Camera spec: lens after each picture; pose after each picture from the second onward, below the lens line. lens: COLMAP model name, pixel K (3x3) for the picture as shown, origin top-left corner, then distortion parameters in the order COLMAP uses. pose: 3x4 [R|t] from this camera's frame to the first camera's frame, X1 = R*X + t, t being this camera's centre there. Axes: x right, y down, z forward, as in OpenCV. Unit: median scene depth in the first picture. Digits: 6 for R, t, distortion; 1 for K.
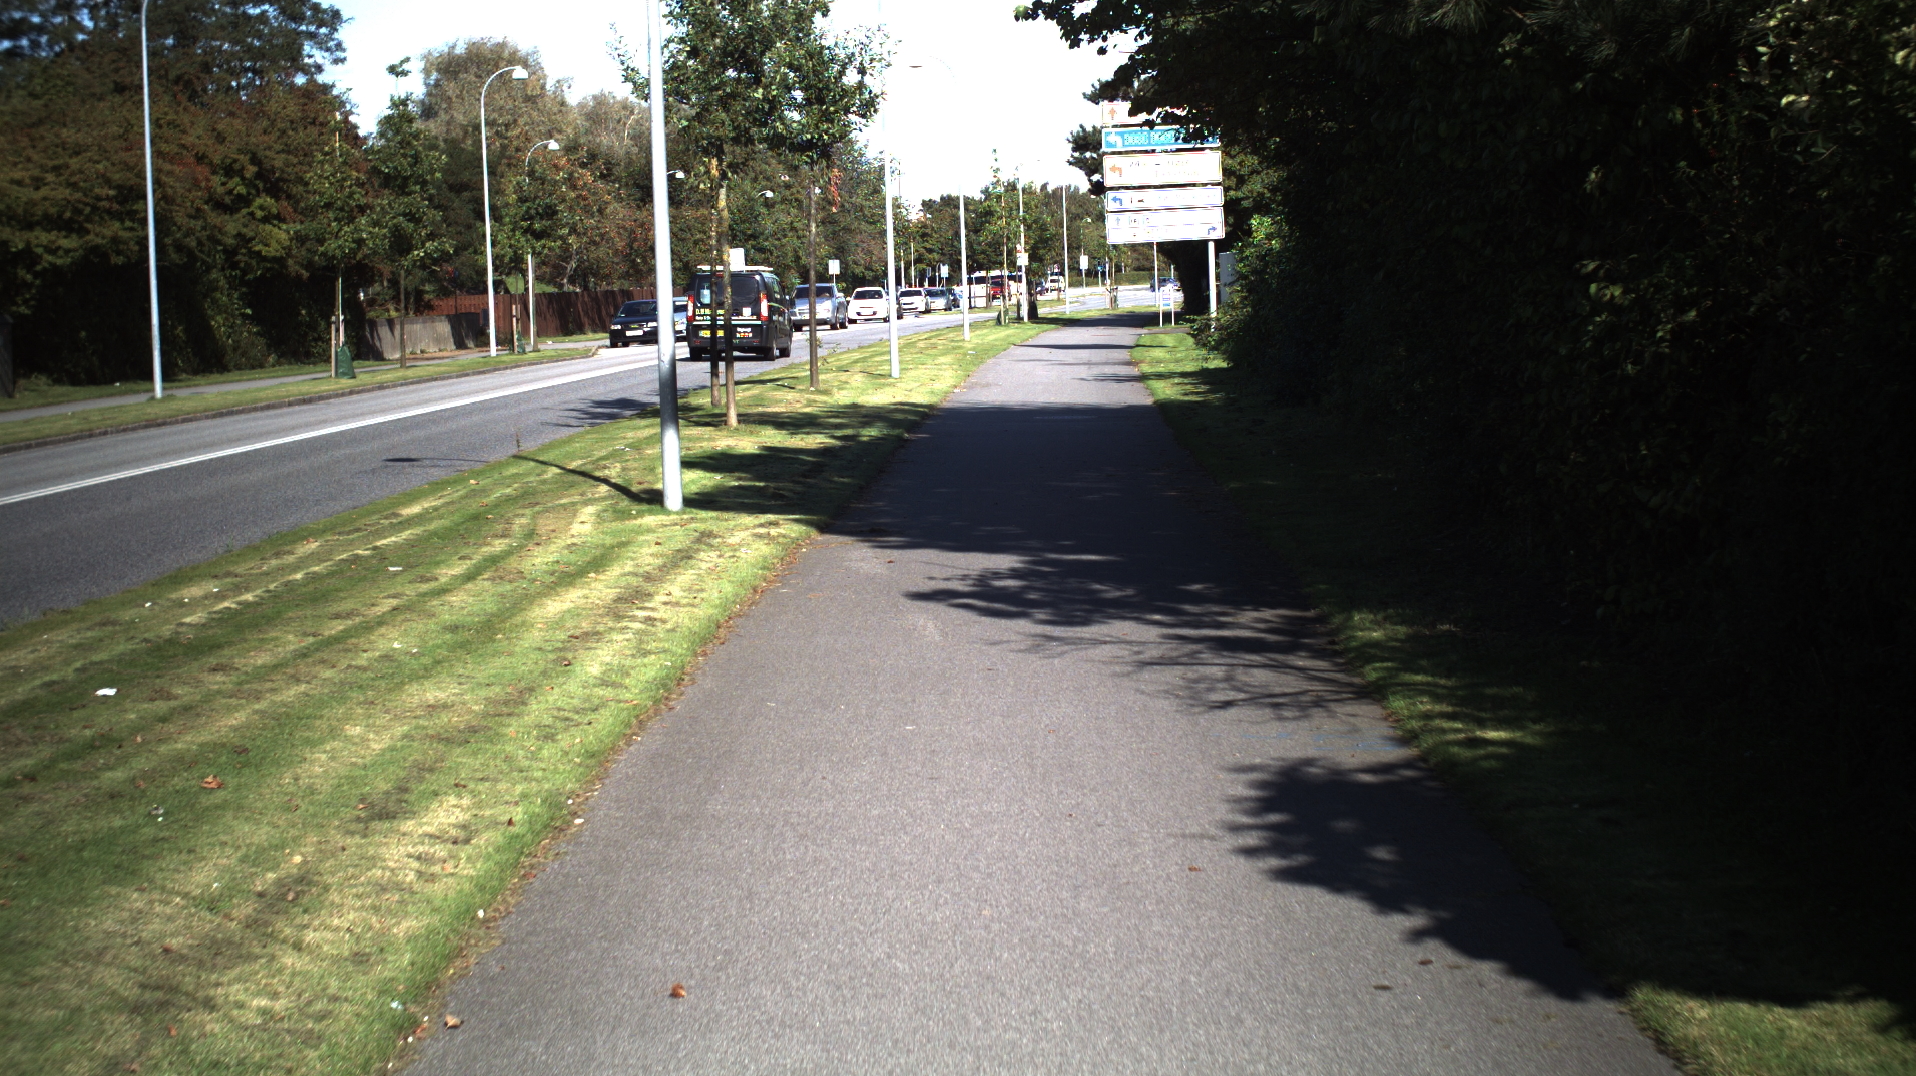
lens RADIAL K [[3139.9, 0, 958.0], [0, 3139.9, 538.0], [0, 0, 1]] dist [-0.232129, 0.167192]
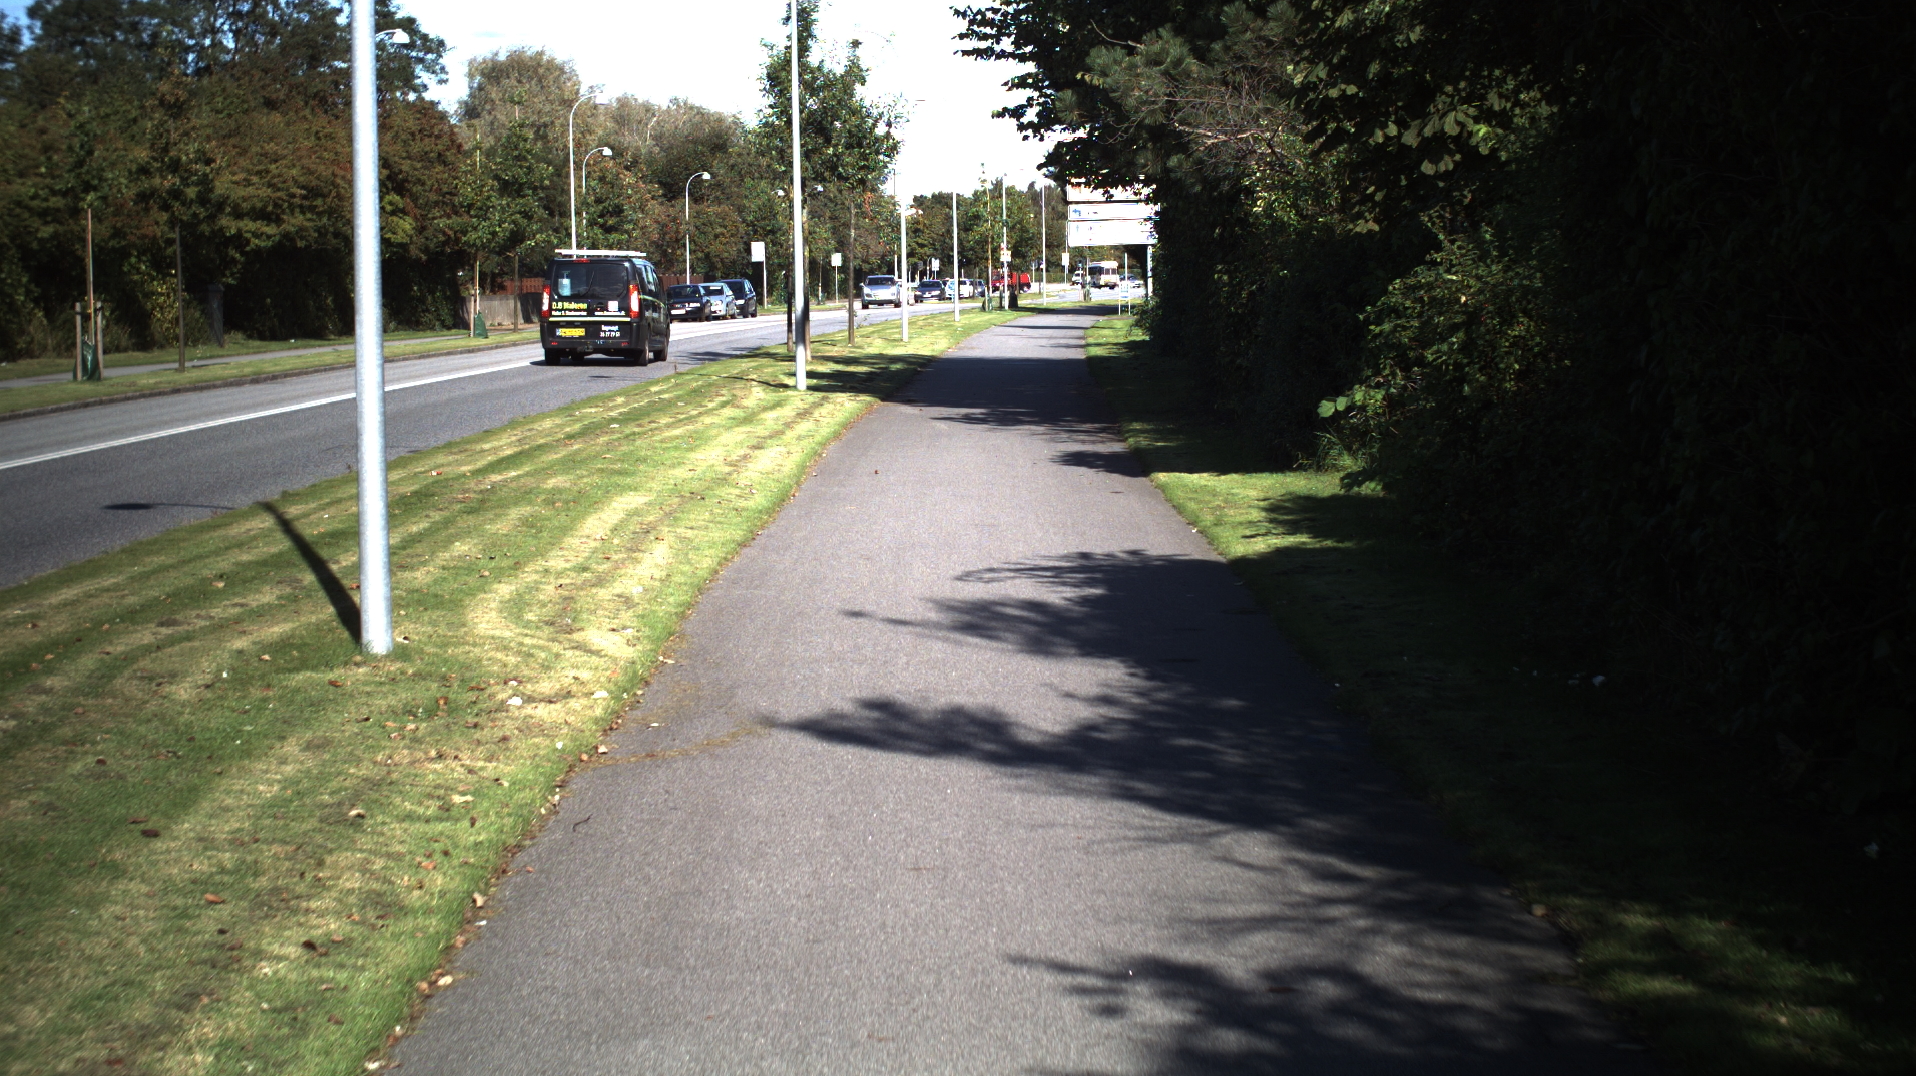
lens RADIAL K [[3139.9, 0, 958.0], [0, 3139.9, 538.0], [0, 0, 1]] dist [-0.232129, 0.167192]
pose [[0.999813, 0.018613, 0.005253, -0.001672], [-0.018623, 0.999825, 0.001761, 0.021356], [-0.005219, -0.001858, 0.999985, -0.250476]]
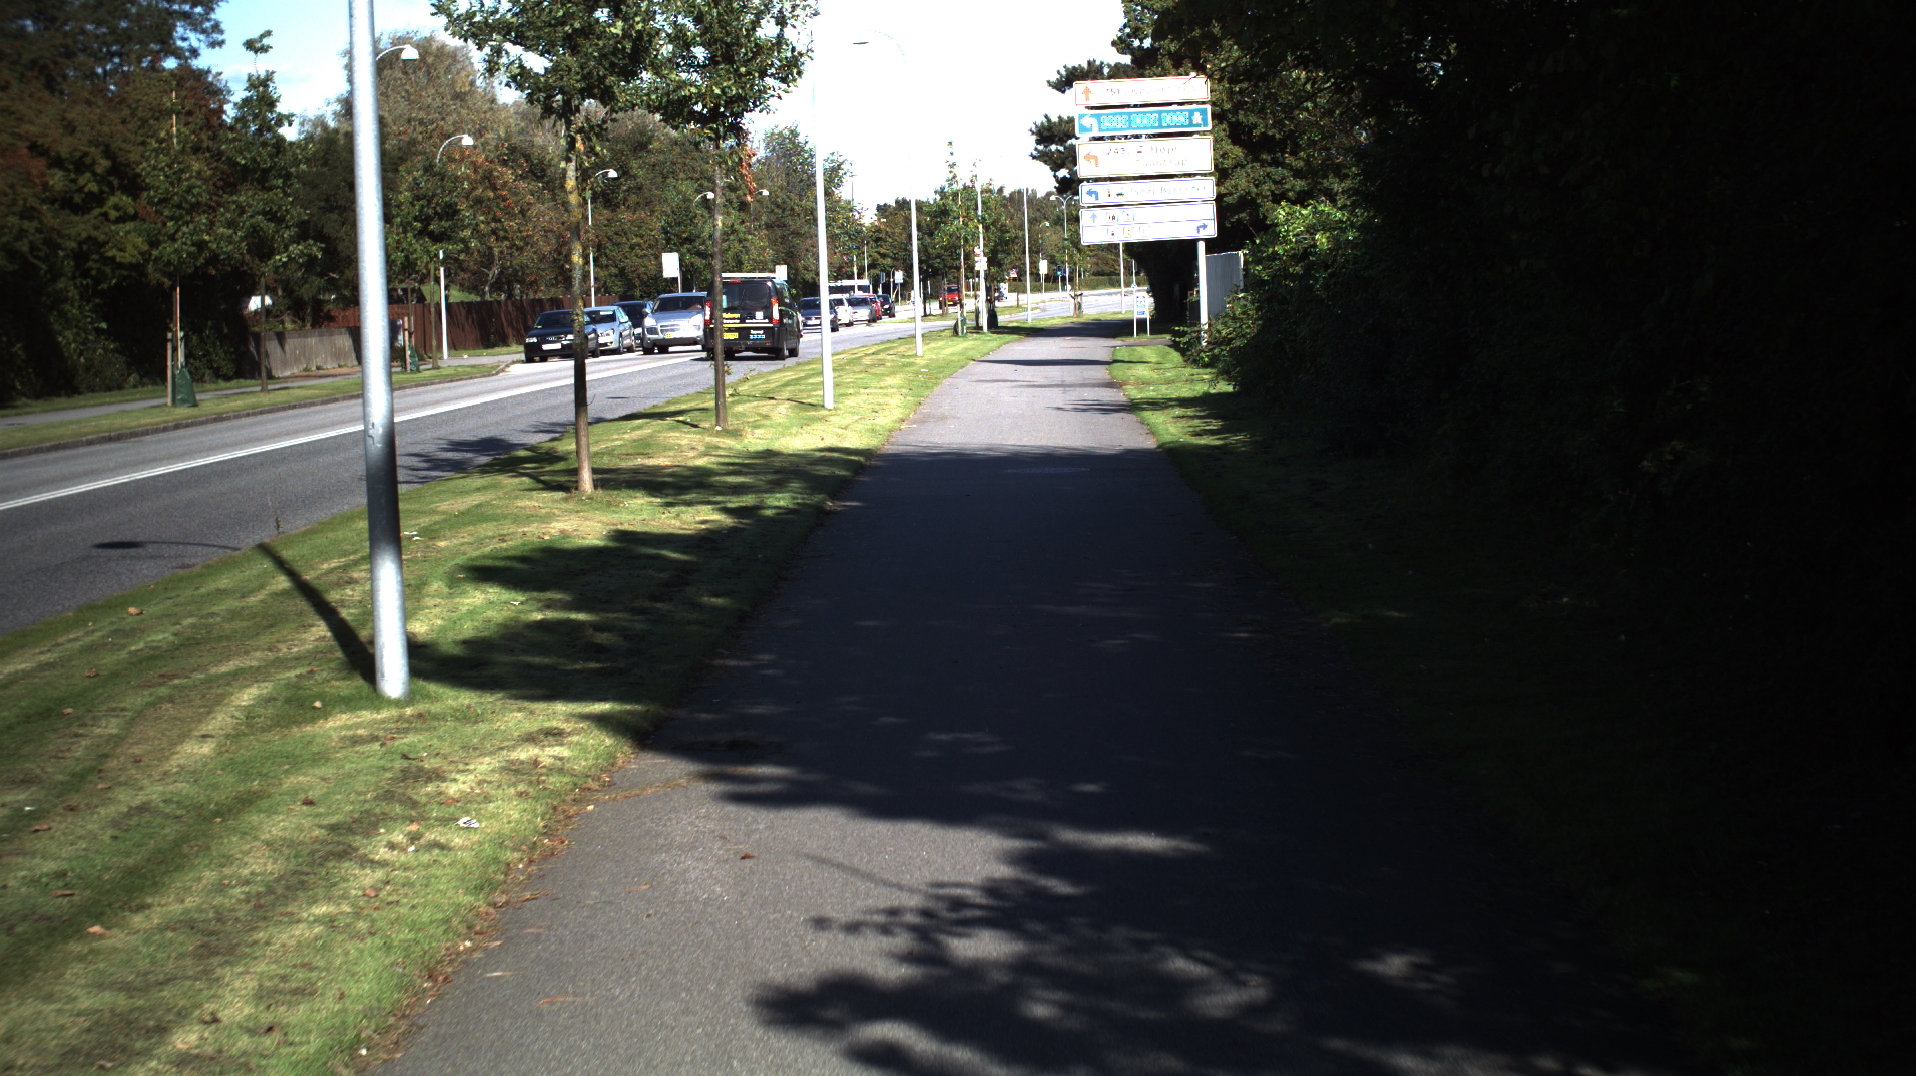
lens RADIAL K [[3139.9, 0, 958.0], [0, 3139.9, 538.0], [0, 0, 1]] dist [-0.232129, 0.167192]
pose [[0.999899, -0.004121, 0.013631, 0.001421], [0.004145, 0.999990, -0.001755, -0.010558], [-0.013623, 0.001811, 0.999906, 0.125168]]
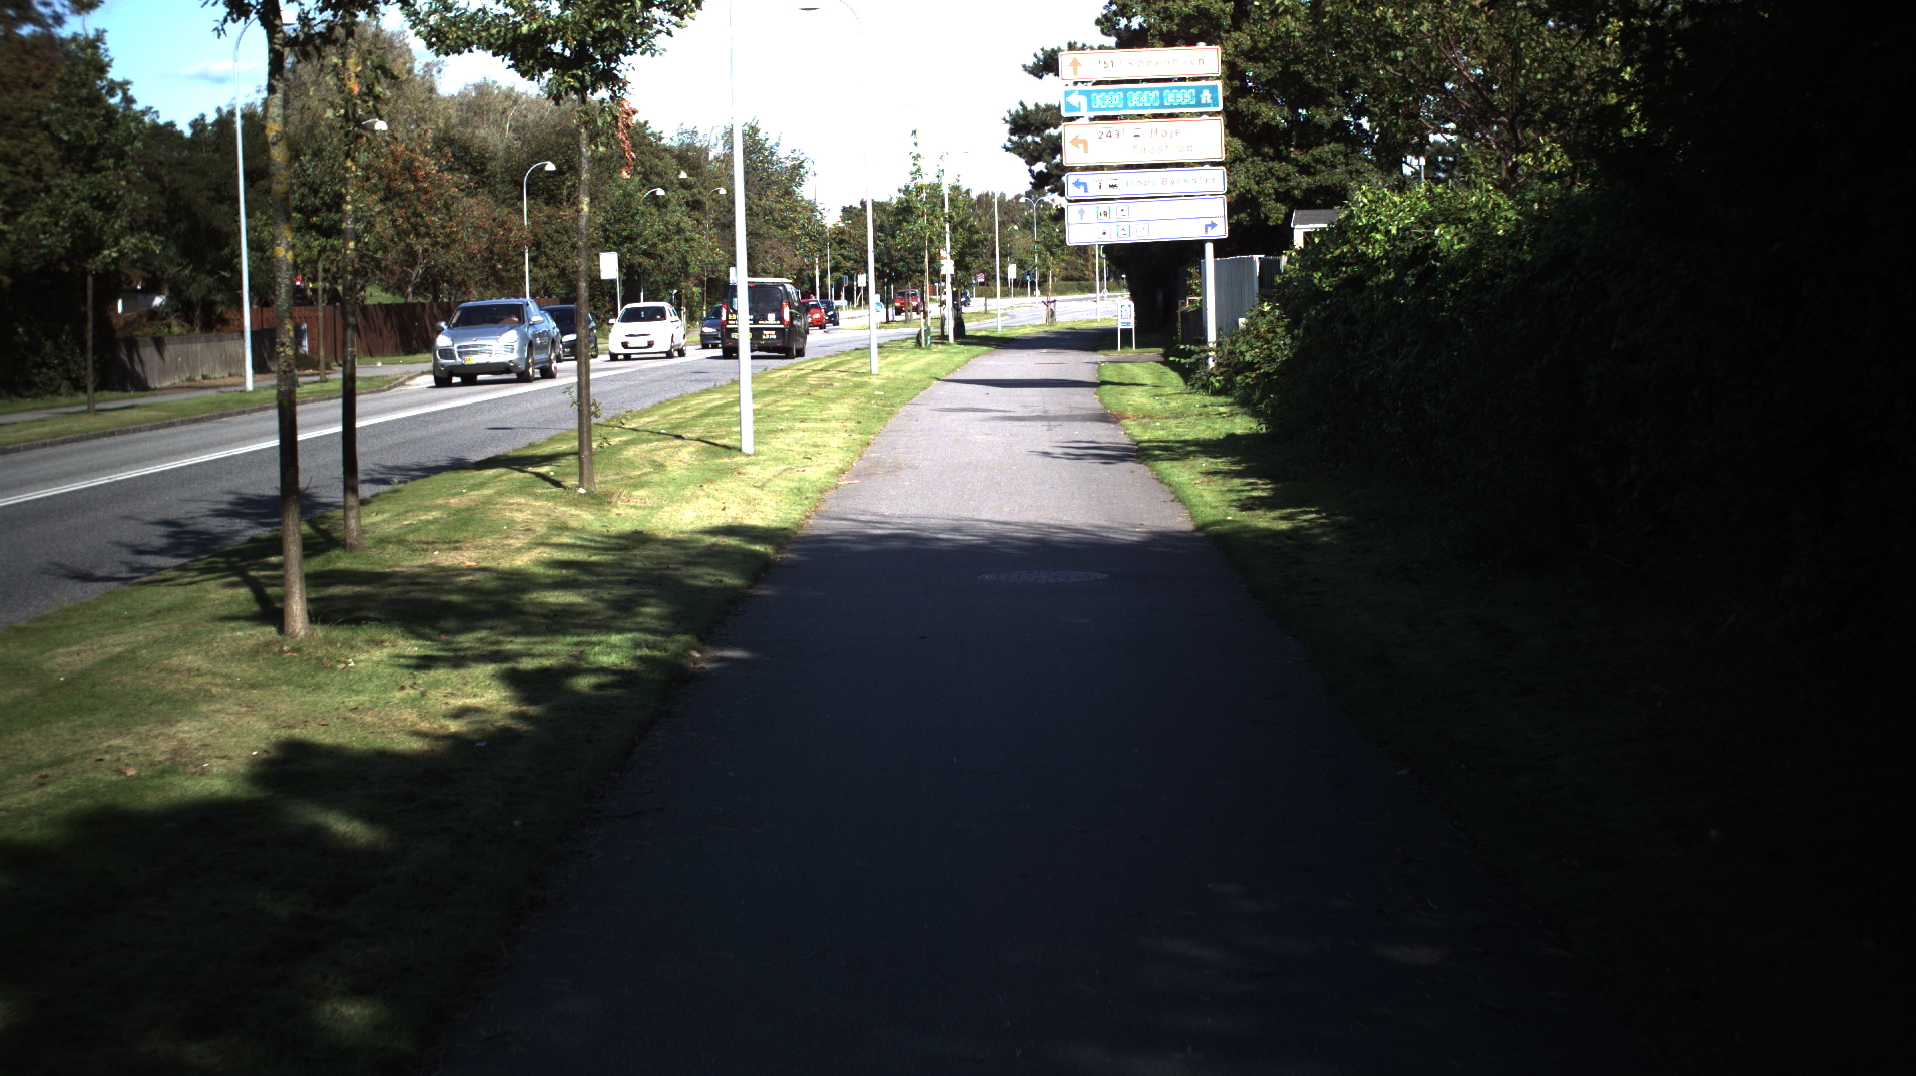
lens RADIAL K [[3139.9, 0, 958.0], [0, 3139.9, 538.0], [0, 0, 1]] dist [-0.232129, 0.167192]
pose [[0.999676, 0.004600, 0.025032, 0.004201], [-0.004528, 0.999985, -0.002937, -0.021659], [-0.025045, 0.002823, 0.999682, 0.250606]]
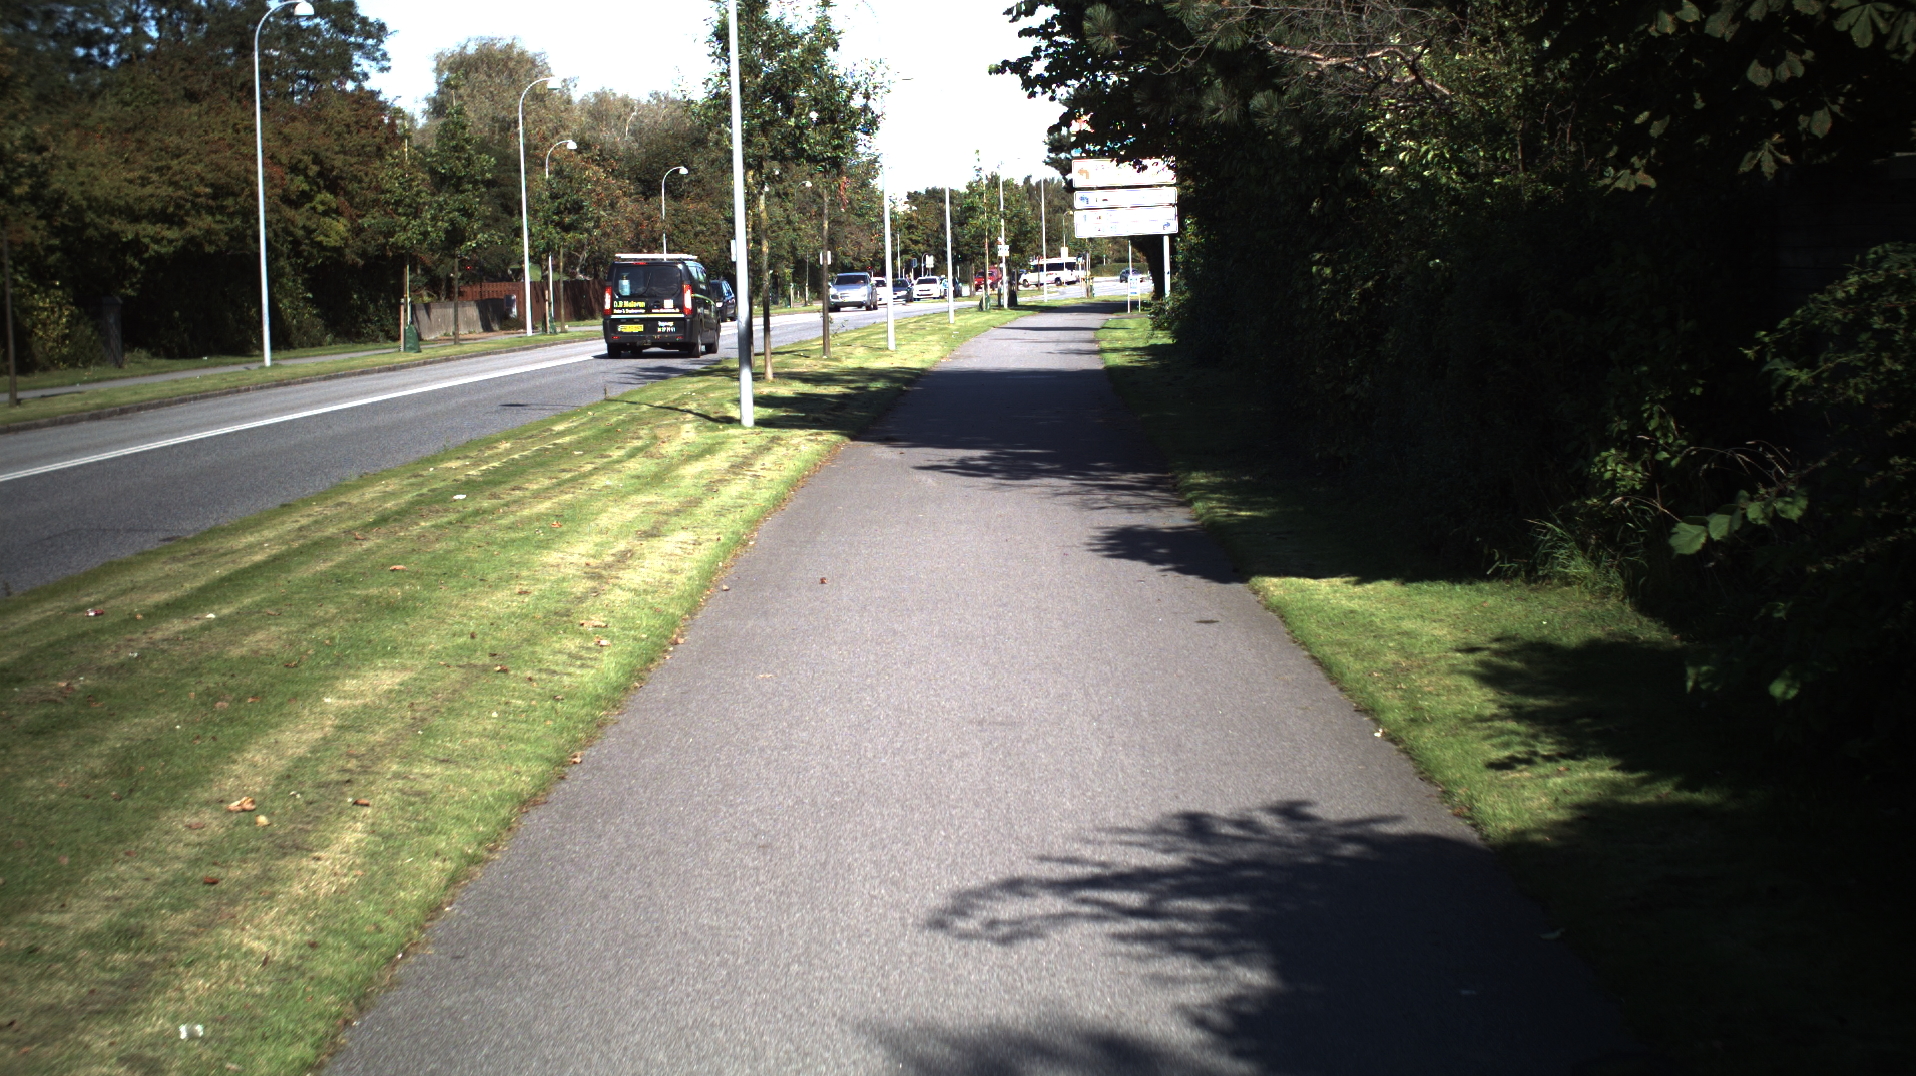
lens RADIAL K [[3139.9, 0, 958.0], [0, 3139.9, 538.0], [0, 0, 1]] dist [-0.232129, 0.167192]
pose [[0.999983, 0.002645, 0.005172, -0.000527], [-0.002659, 0.999993, 0.002787, 0.010989], [-0.005165, -0.002801, 0.999983, -0.125041]]
